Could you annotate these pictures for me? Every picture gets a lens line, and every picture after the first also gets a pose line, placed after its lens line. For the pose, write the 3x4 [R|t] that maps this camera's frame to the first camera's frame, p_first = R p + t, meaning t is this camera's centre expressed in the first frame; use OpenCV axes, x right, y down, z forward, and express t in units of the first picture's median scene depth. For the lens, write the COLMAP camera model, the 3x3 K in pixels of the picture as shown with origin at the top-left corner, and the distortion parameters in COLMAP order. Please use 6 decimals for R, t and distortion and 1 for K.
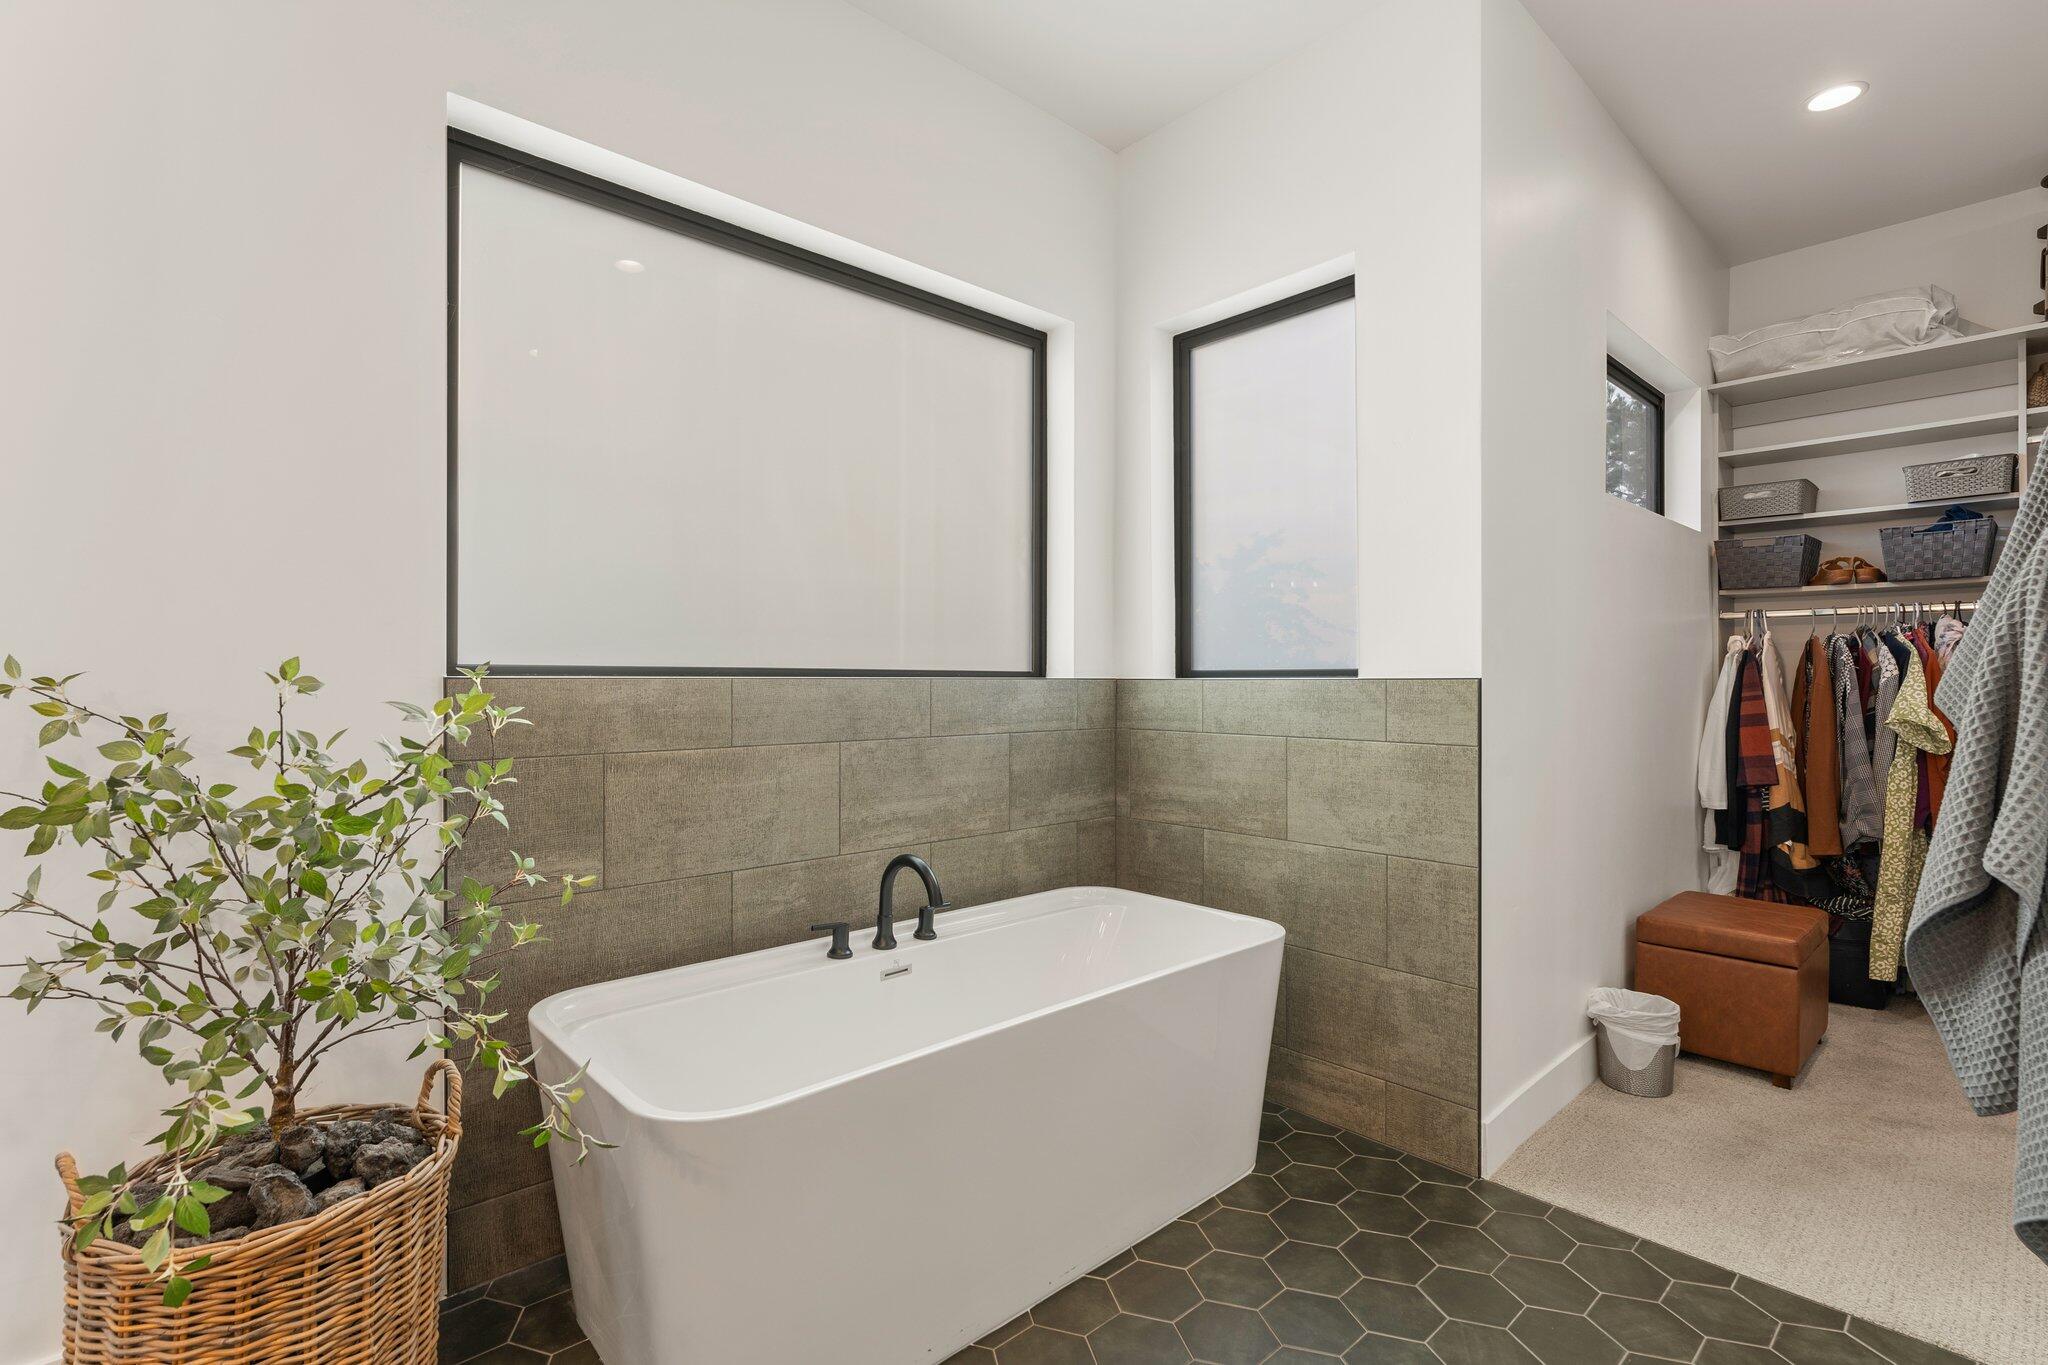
lens RADIAL K [[949.9, 0, 1024.0], [0, 949.9, 682.5], [0, 0, 1]] dist [-0.003300, -0.000718]
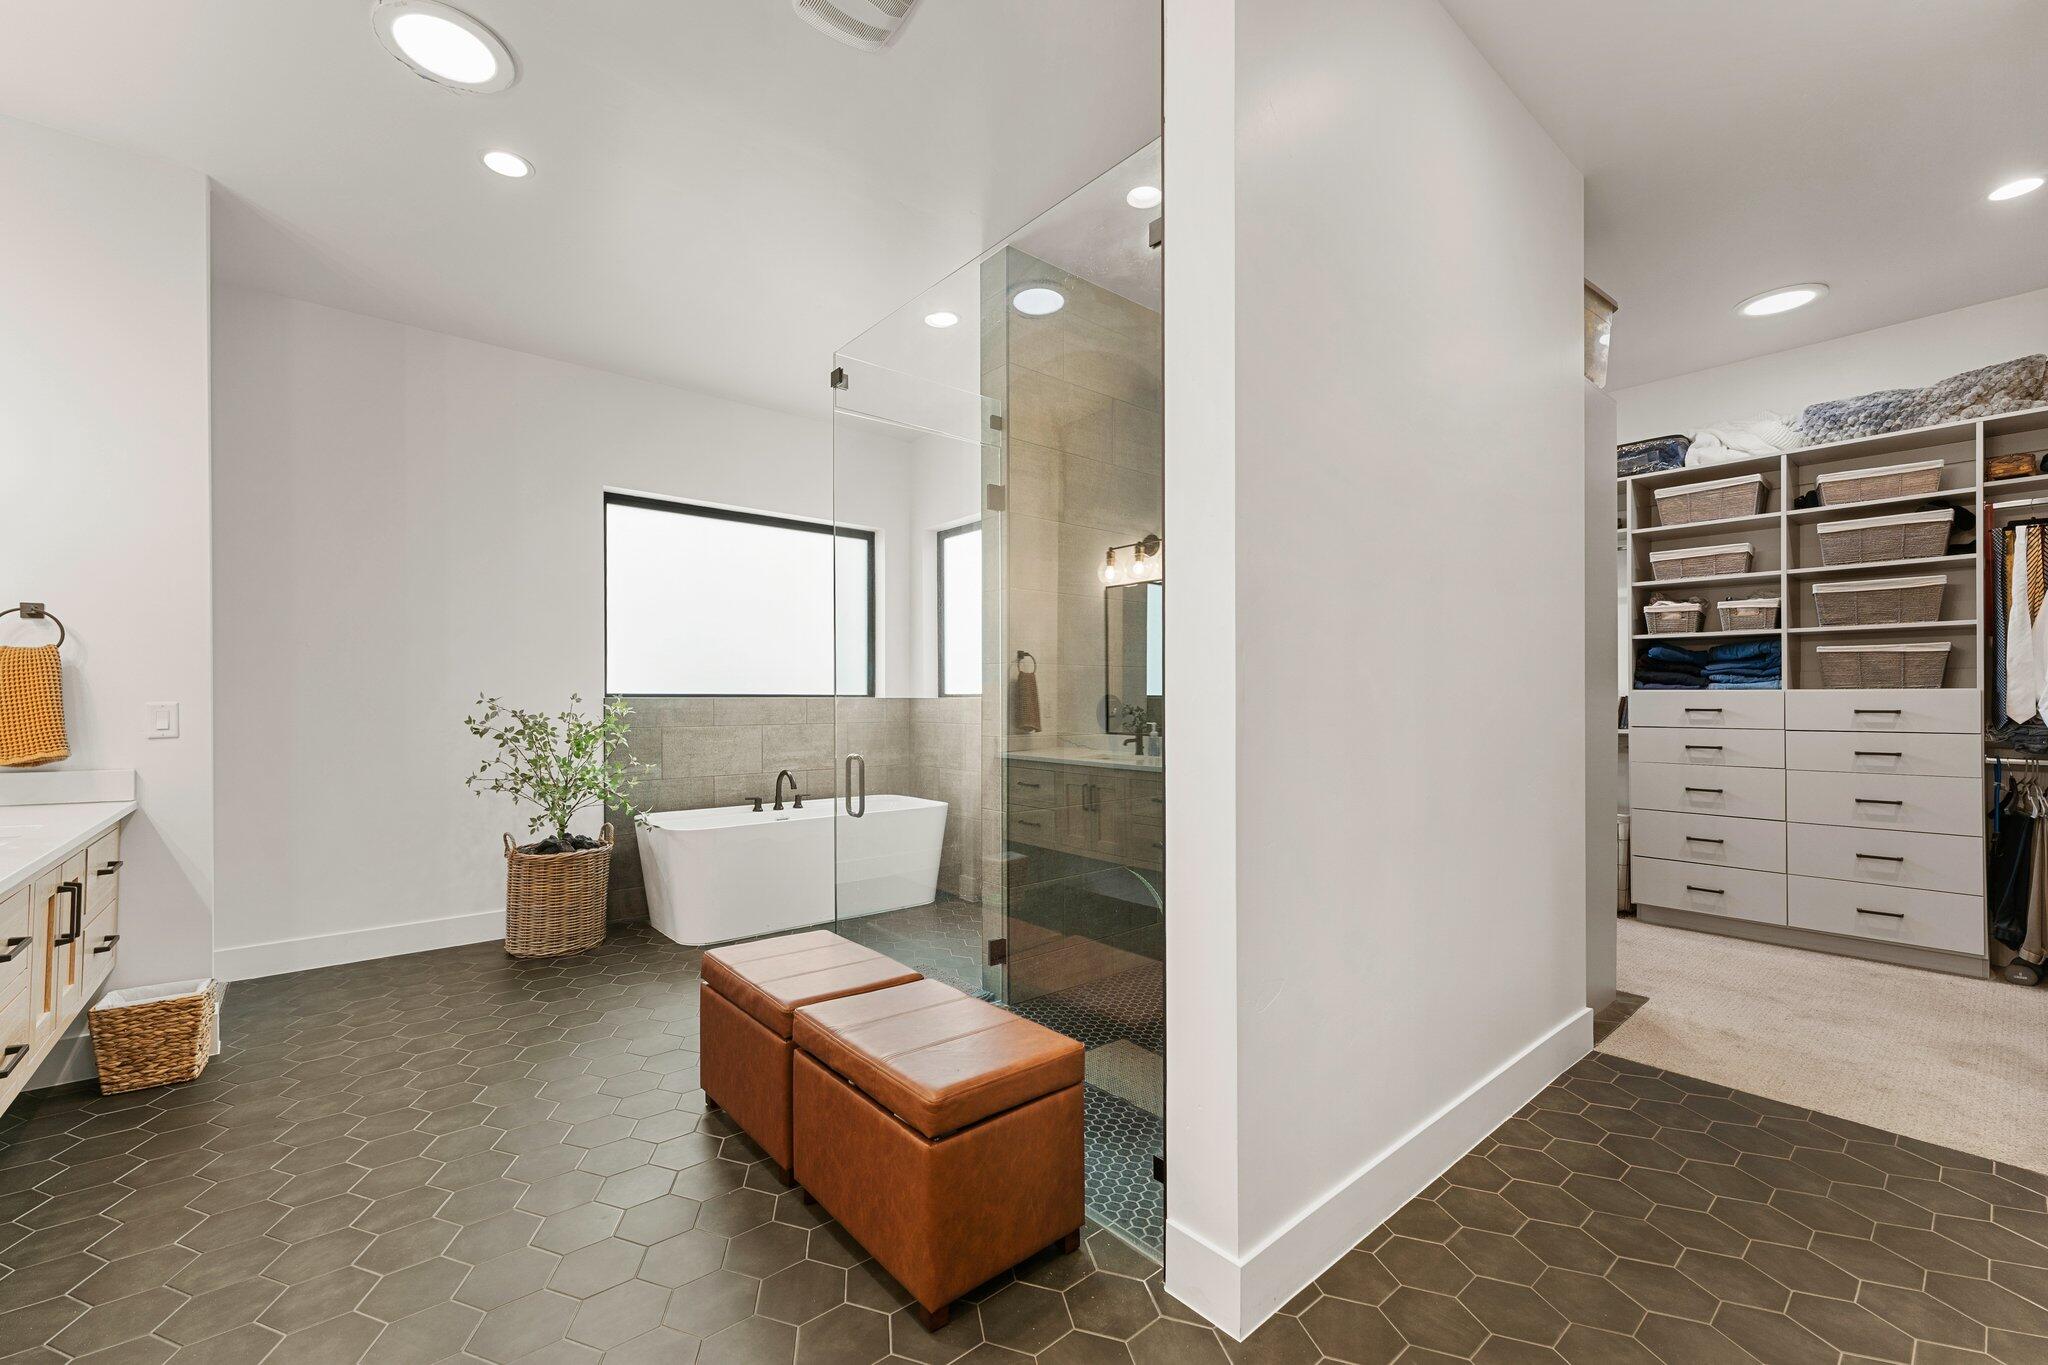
lens RADIAL K [[843.7, 0, 1018.5], [0, 843.7, 704.8], [0, 0, 1]] dist [0.000292, 0.000053]
pose [[0.998990, 0.000835, -0.044921, 0.531032], [-0.000550, 0.999980, 0.006364, -0.000996], [0.044925, -0.006333, 0.998970, -1.054132]]
